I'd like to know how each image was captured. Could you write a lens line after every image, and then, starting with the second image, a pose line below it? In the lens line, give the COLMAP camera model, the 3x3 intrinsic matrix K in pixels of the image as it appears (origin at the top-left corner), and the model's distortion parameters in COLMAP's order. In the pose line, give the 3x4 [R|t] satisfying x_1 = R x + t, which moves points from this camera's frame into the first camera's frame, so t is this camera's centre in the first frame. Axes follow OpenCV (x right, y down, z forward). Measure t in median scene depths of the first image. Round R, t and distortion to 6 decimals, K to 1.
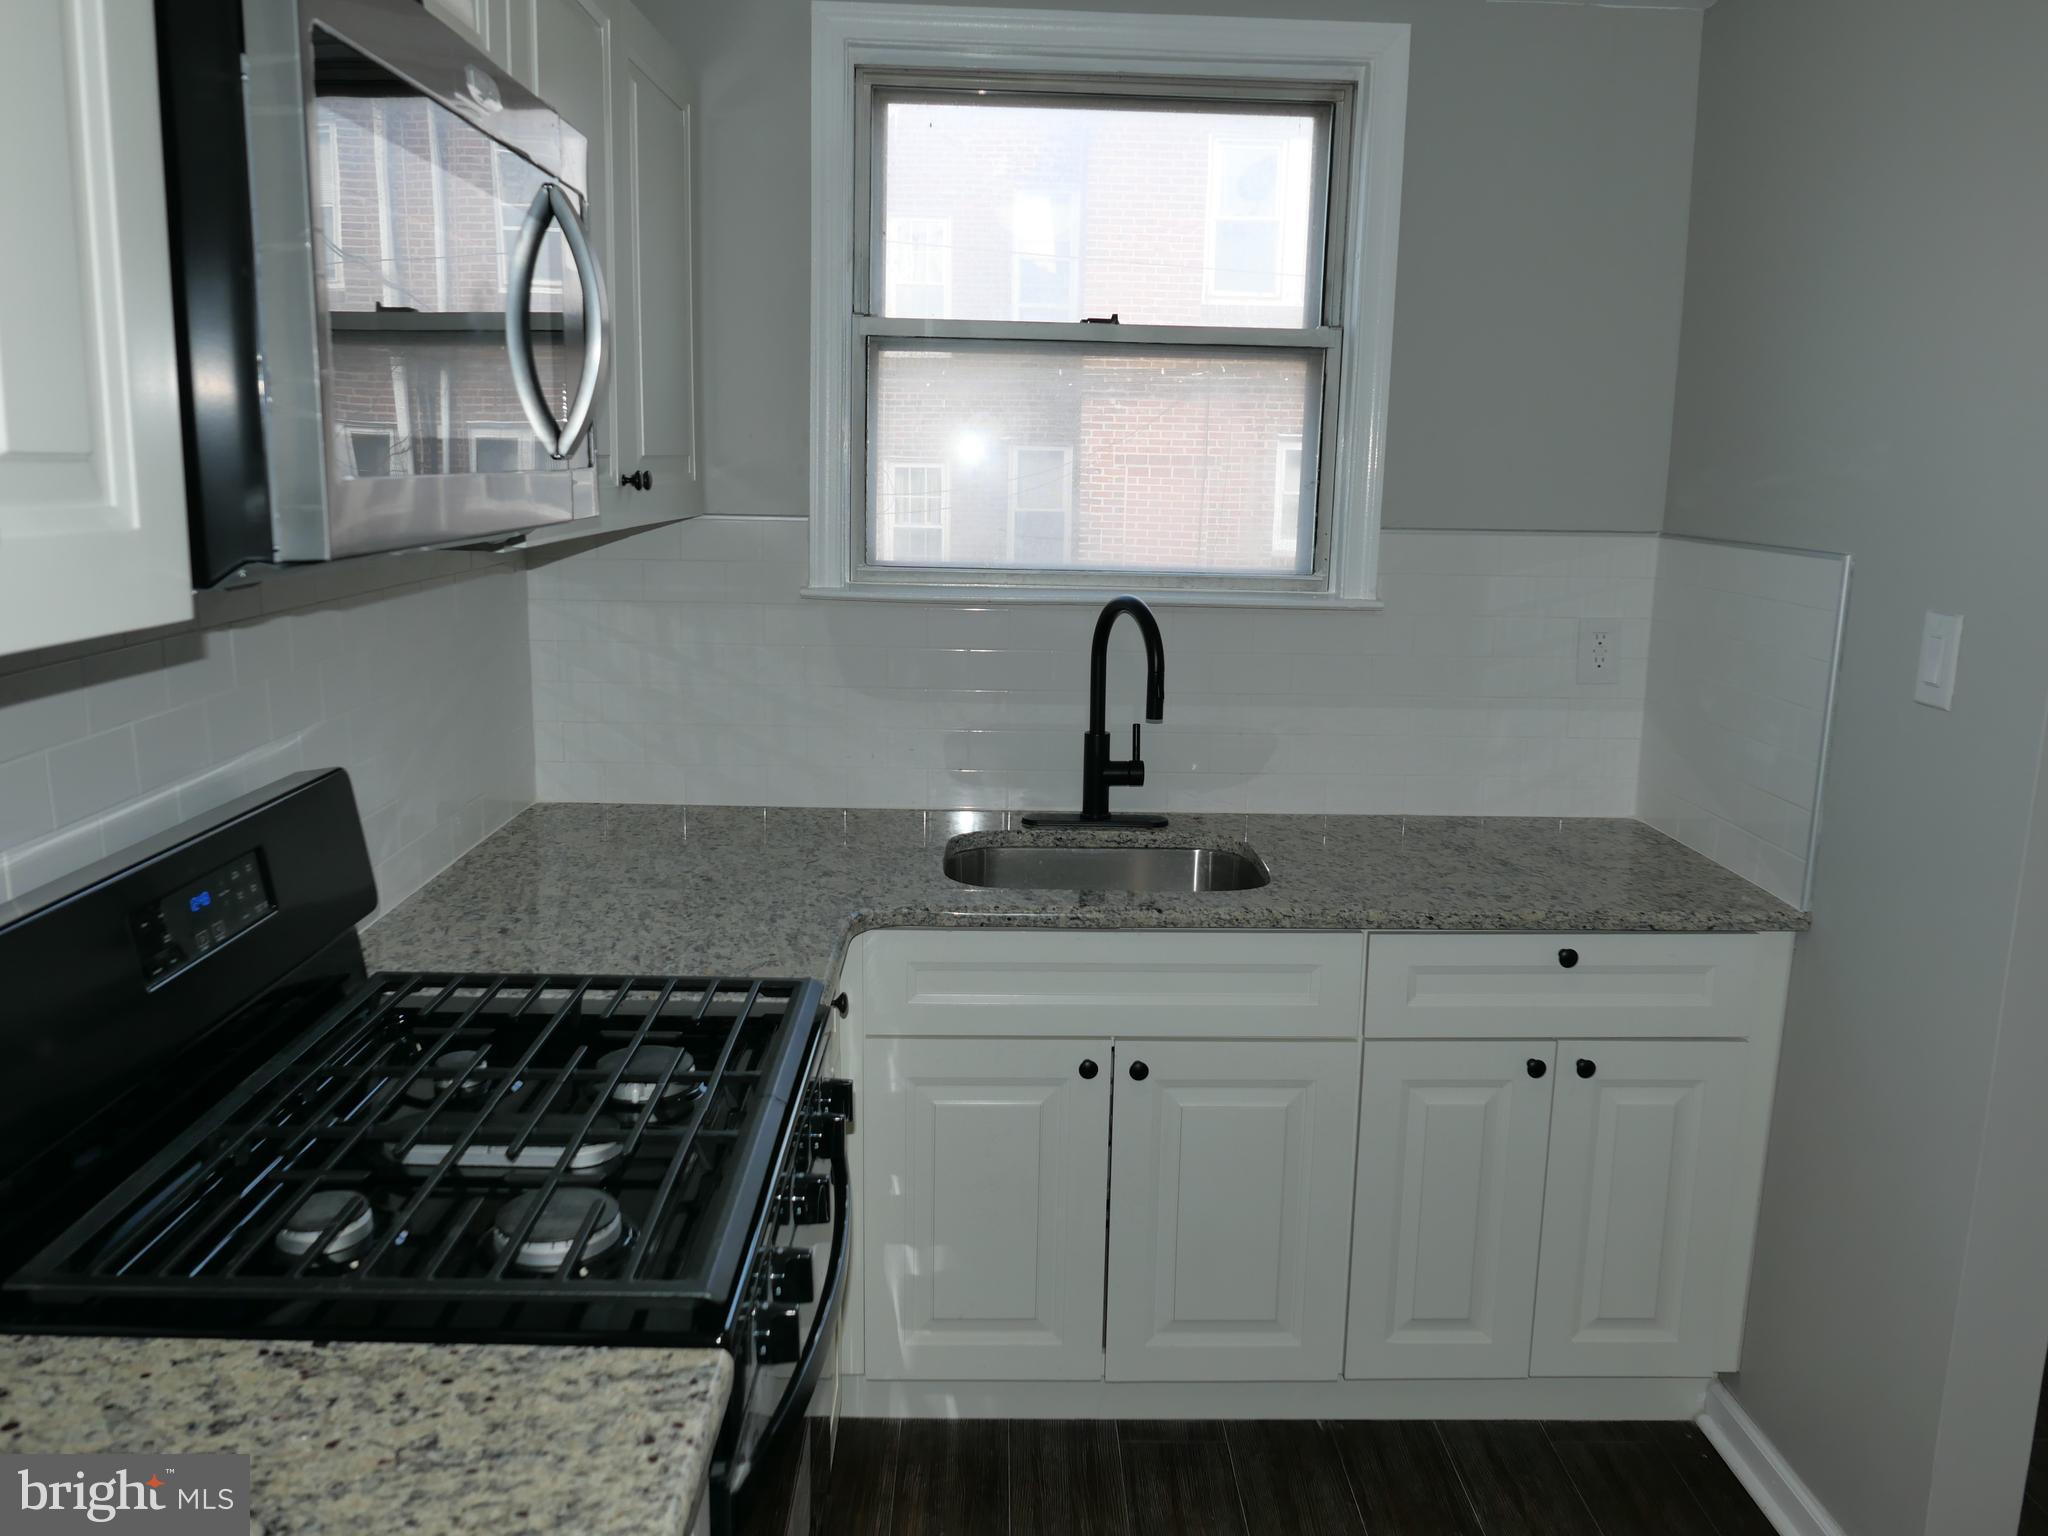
lens RADIAL K [[1574.3, 0, 1025.3], [0, 1574.3, 768.1], [0, 0, 1]] dist [-0.015873, -0.001426]
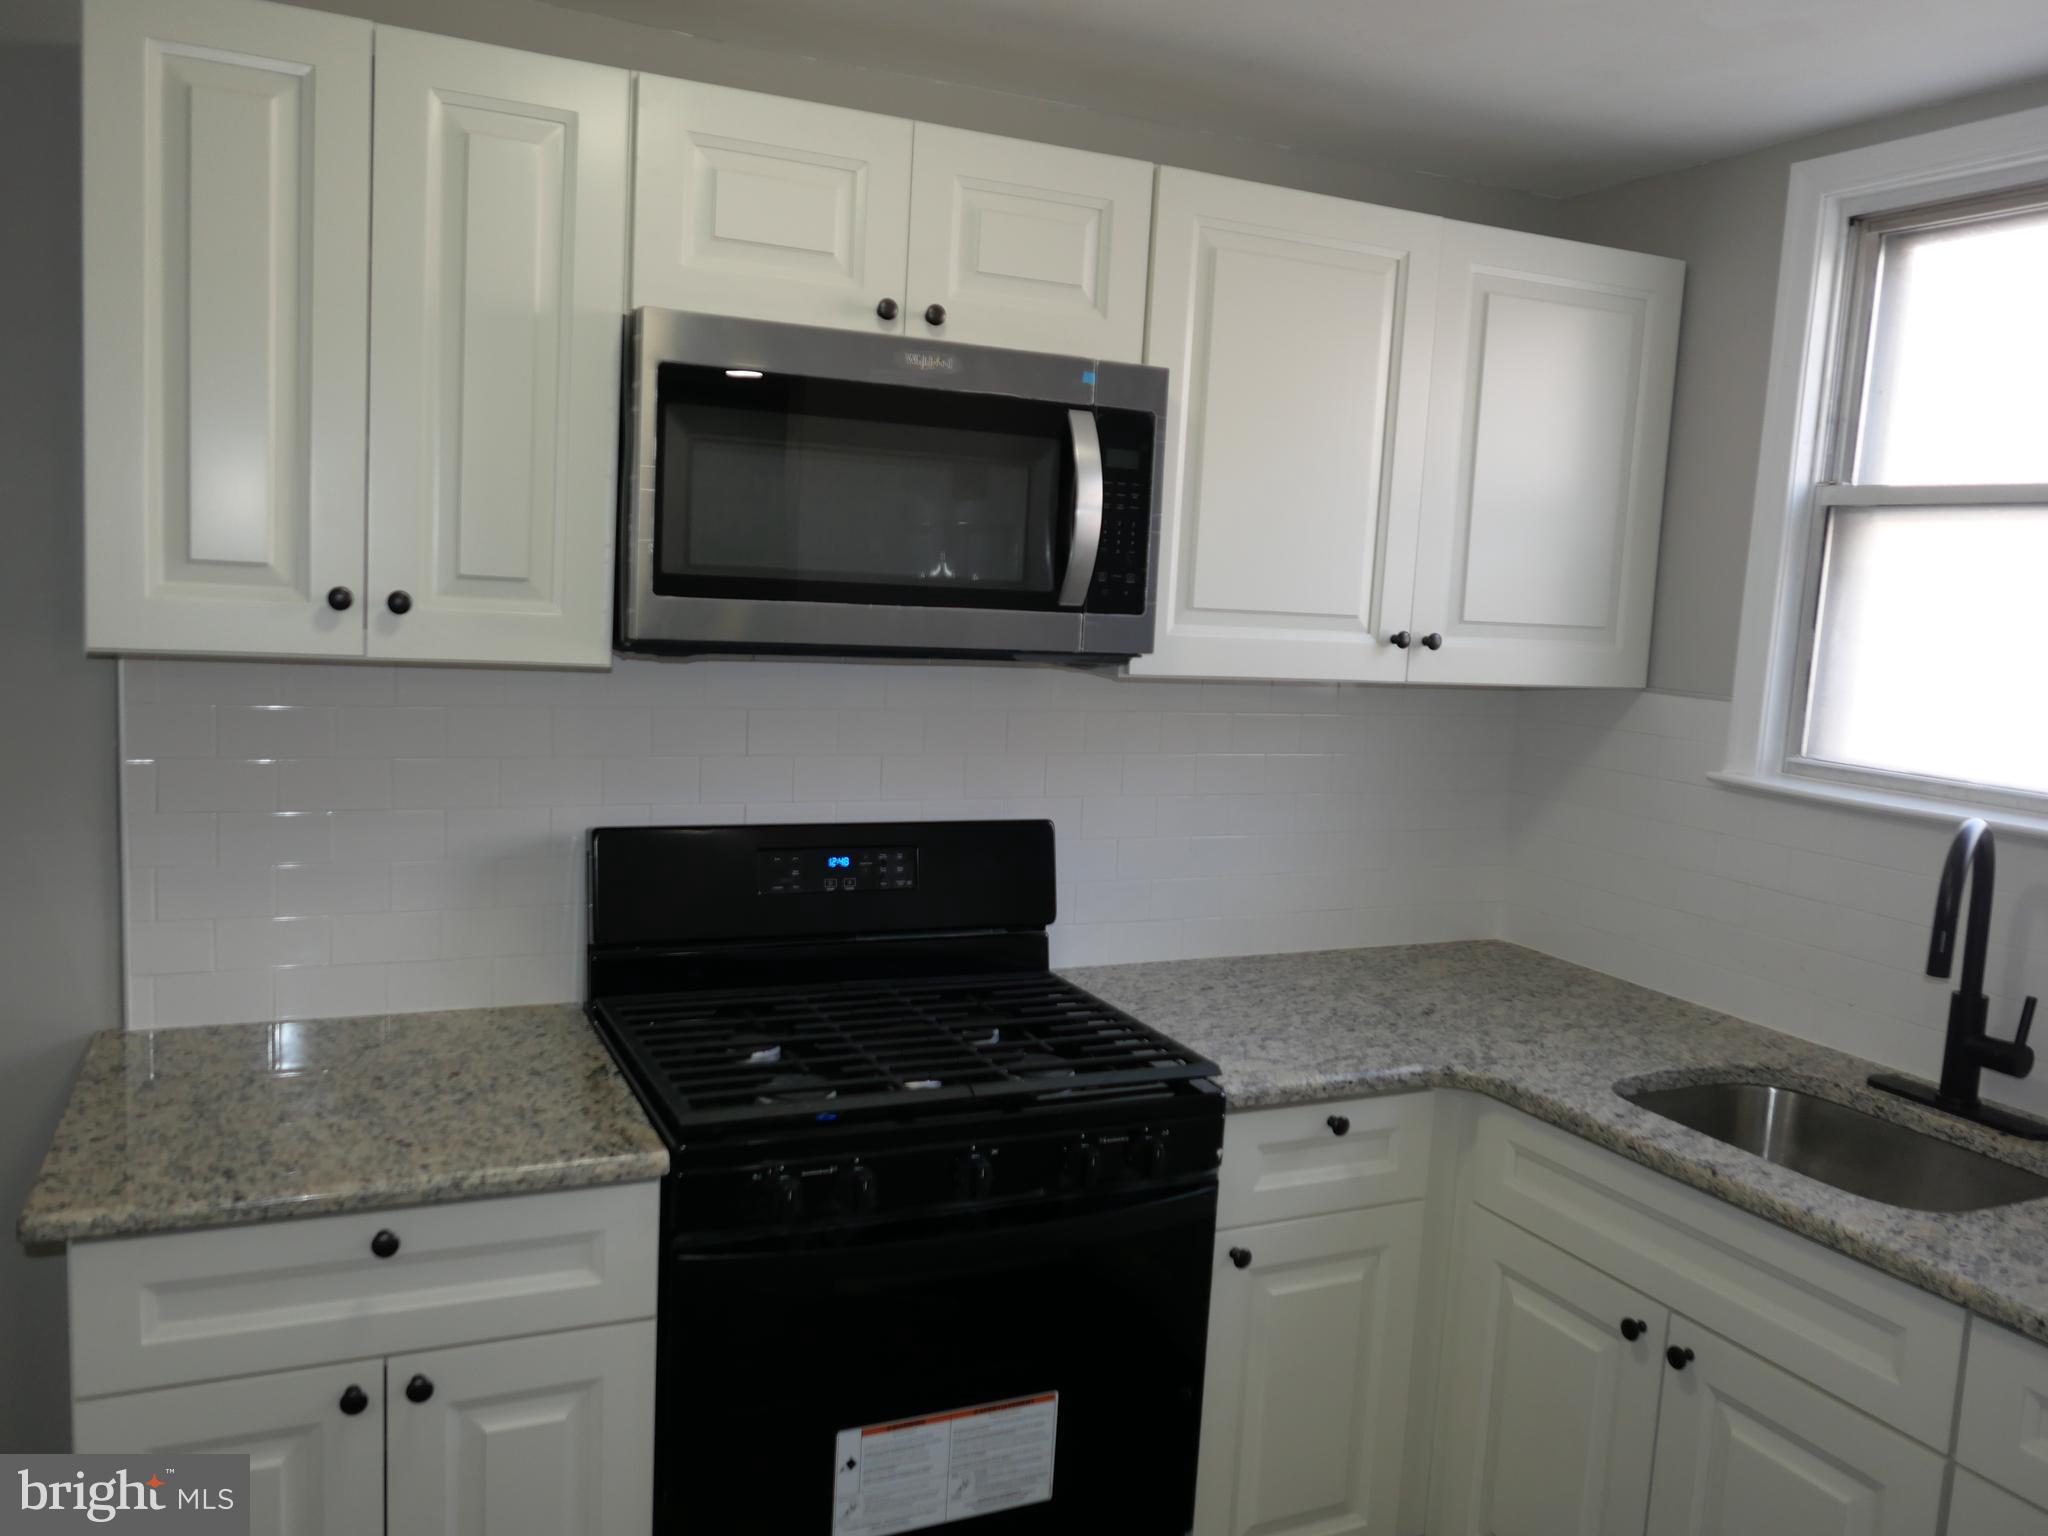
lens RADIAL K [[1574.3, 0, 1020.7], [0, 1574.3, 764.5], [0, 0, 1]] dist [-0.015873, -0.001426]
pose [[0.400914, 0.105773, -0.909989, 0.639588], [-0.216017, 0.976218, 0.018301, -0.053174], [0.890284, 0.189236, 0.414228, 0.283928]]
